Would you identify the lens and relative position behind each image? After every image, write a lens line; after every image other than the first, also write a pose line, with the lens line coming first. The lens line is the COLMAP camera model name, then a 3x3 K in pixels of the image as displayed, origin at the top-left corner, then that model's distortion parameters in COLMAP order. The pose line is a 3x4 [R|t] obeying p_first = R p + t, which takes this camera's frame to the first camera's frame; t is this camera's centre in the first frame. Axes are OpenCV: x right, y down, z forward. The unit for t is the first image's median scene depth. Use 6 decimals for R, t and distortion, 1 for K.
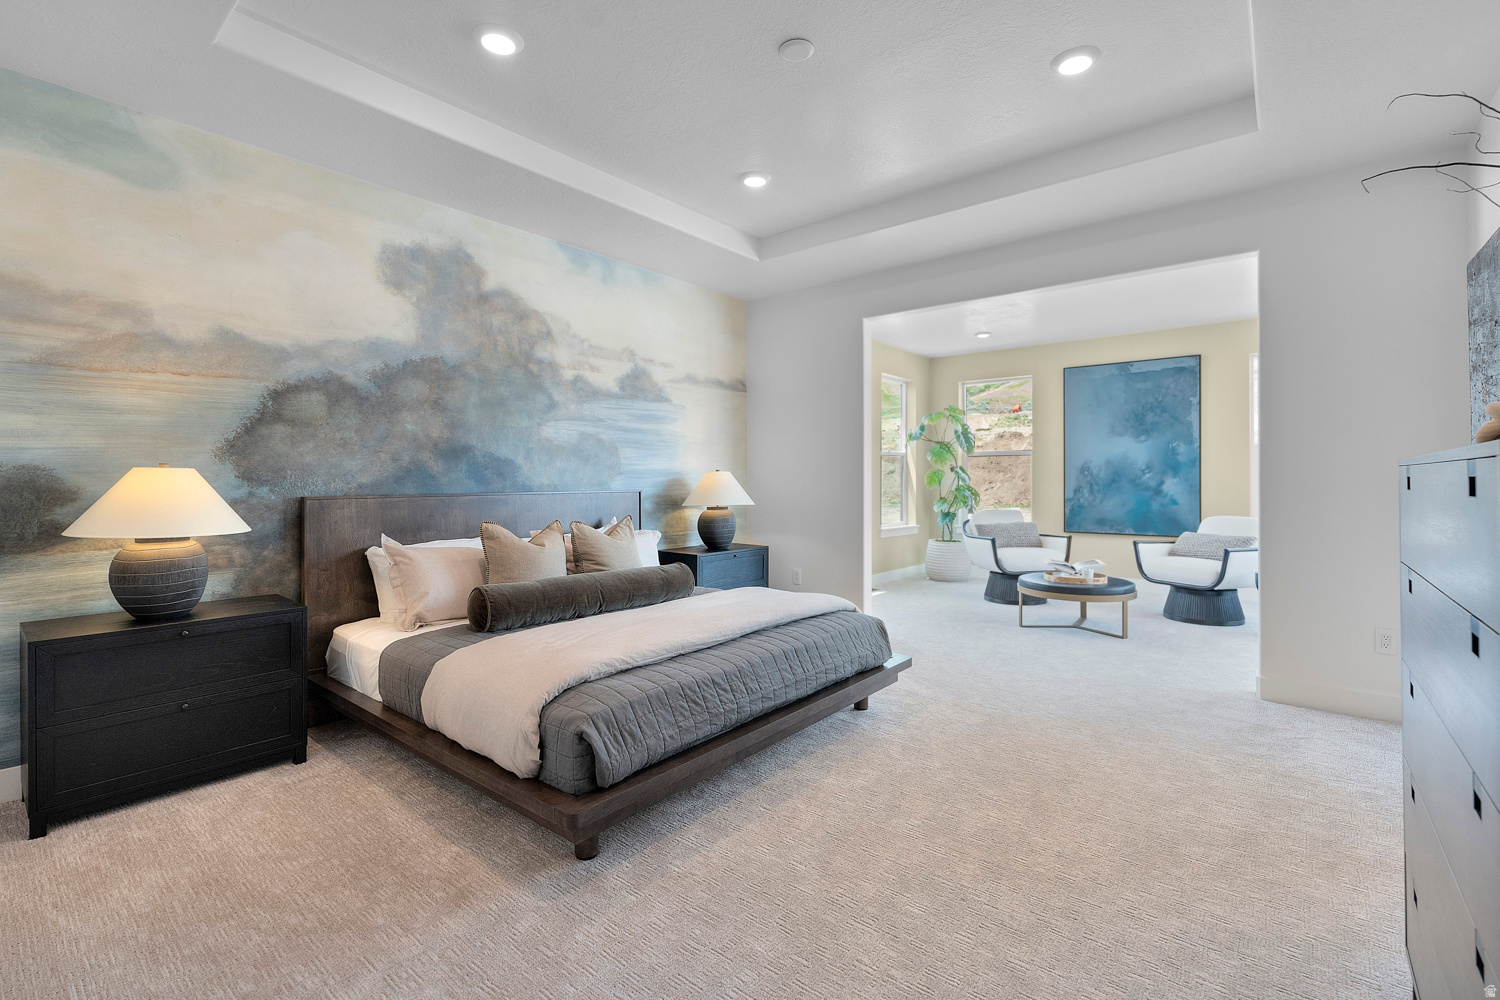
lens RADIAL K [[660.8, 0, 755.2], [0, 660.8, 479.2], [0, 0, 1]] dist [-0.009905, 0.001813]
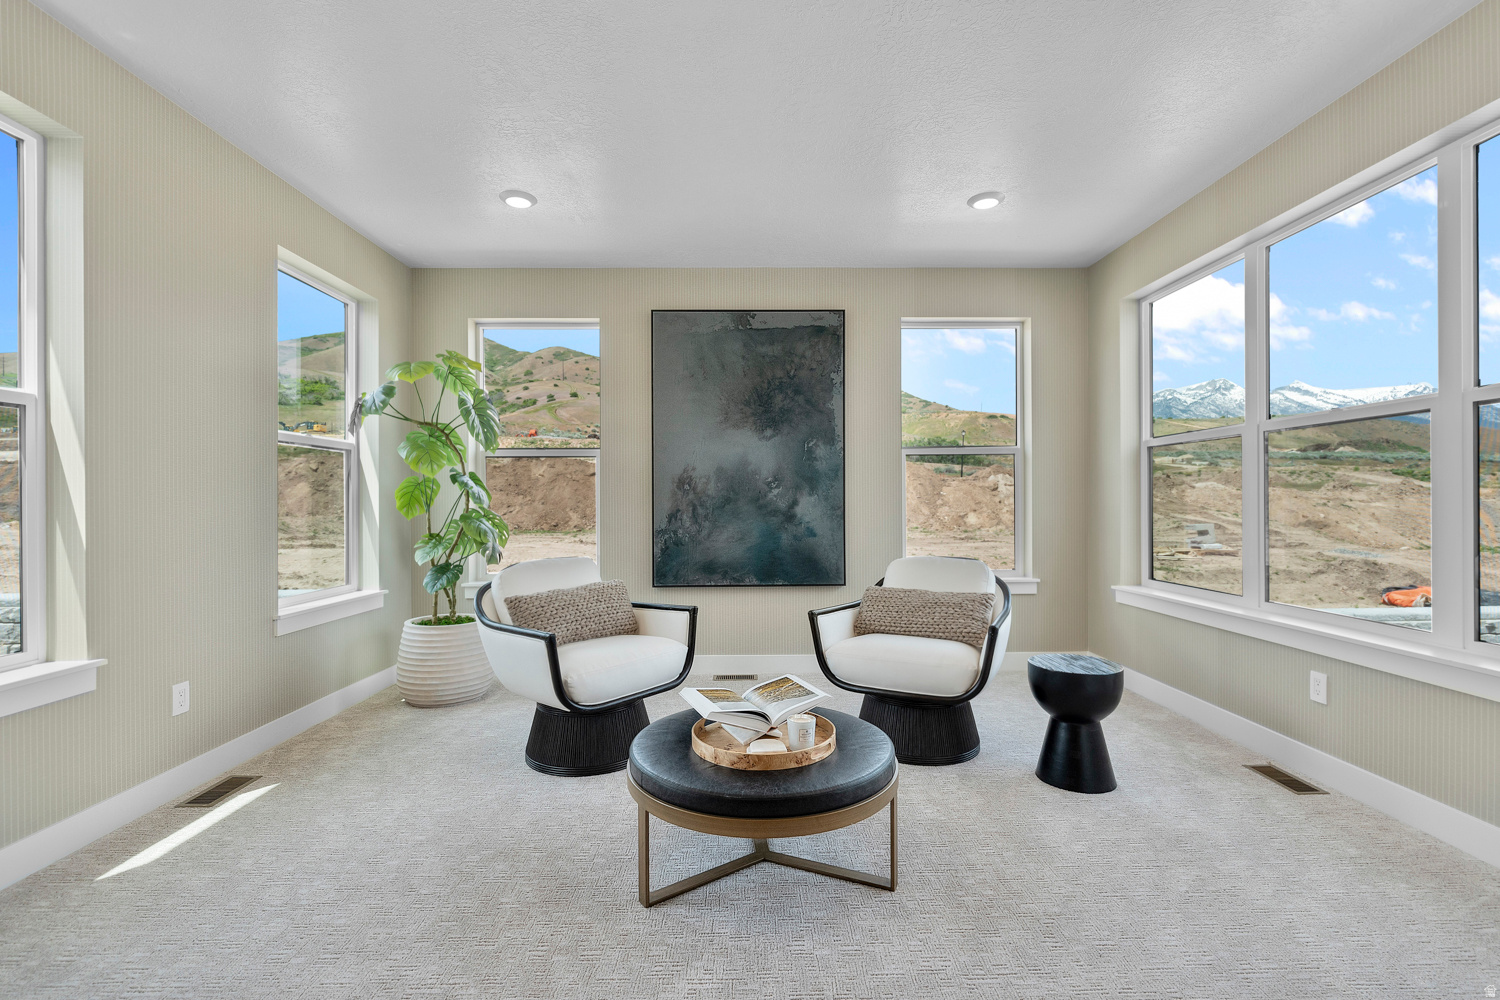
lens RADIAL K [[660.8, 0, 747.6], [0, 660.8, 502.5], [0, 0, 1]] dist [-0.009905, 0.001813]
pose [[0.769488, -0.002179, 0.638658, 0.159012], [0.002782, 0.999996, 0.000060, 0.004659], [-0.638655, 0.001731, 0.769491, 0.501333]]
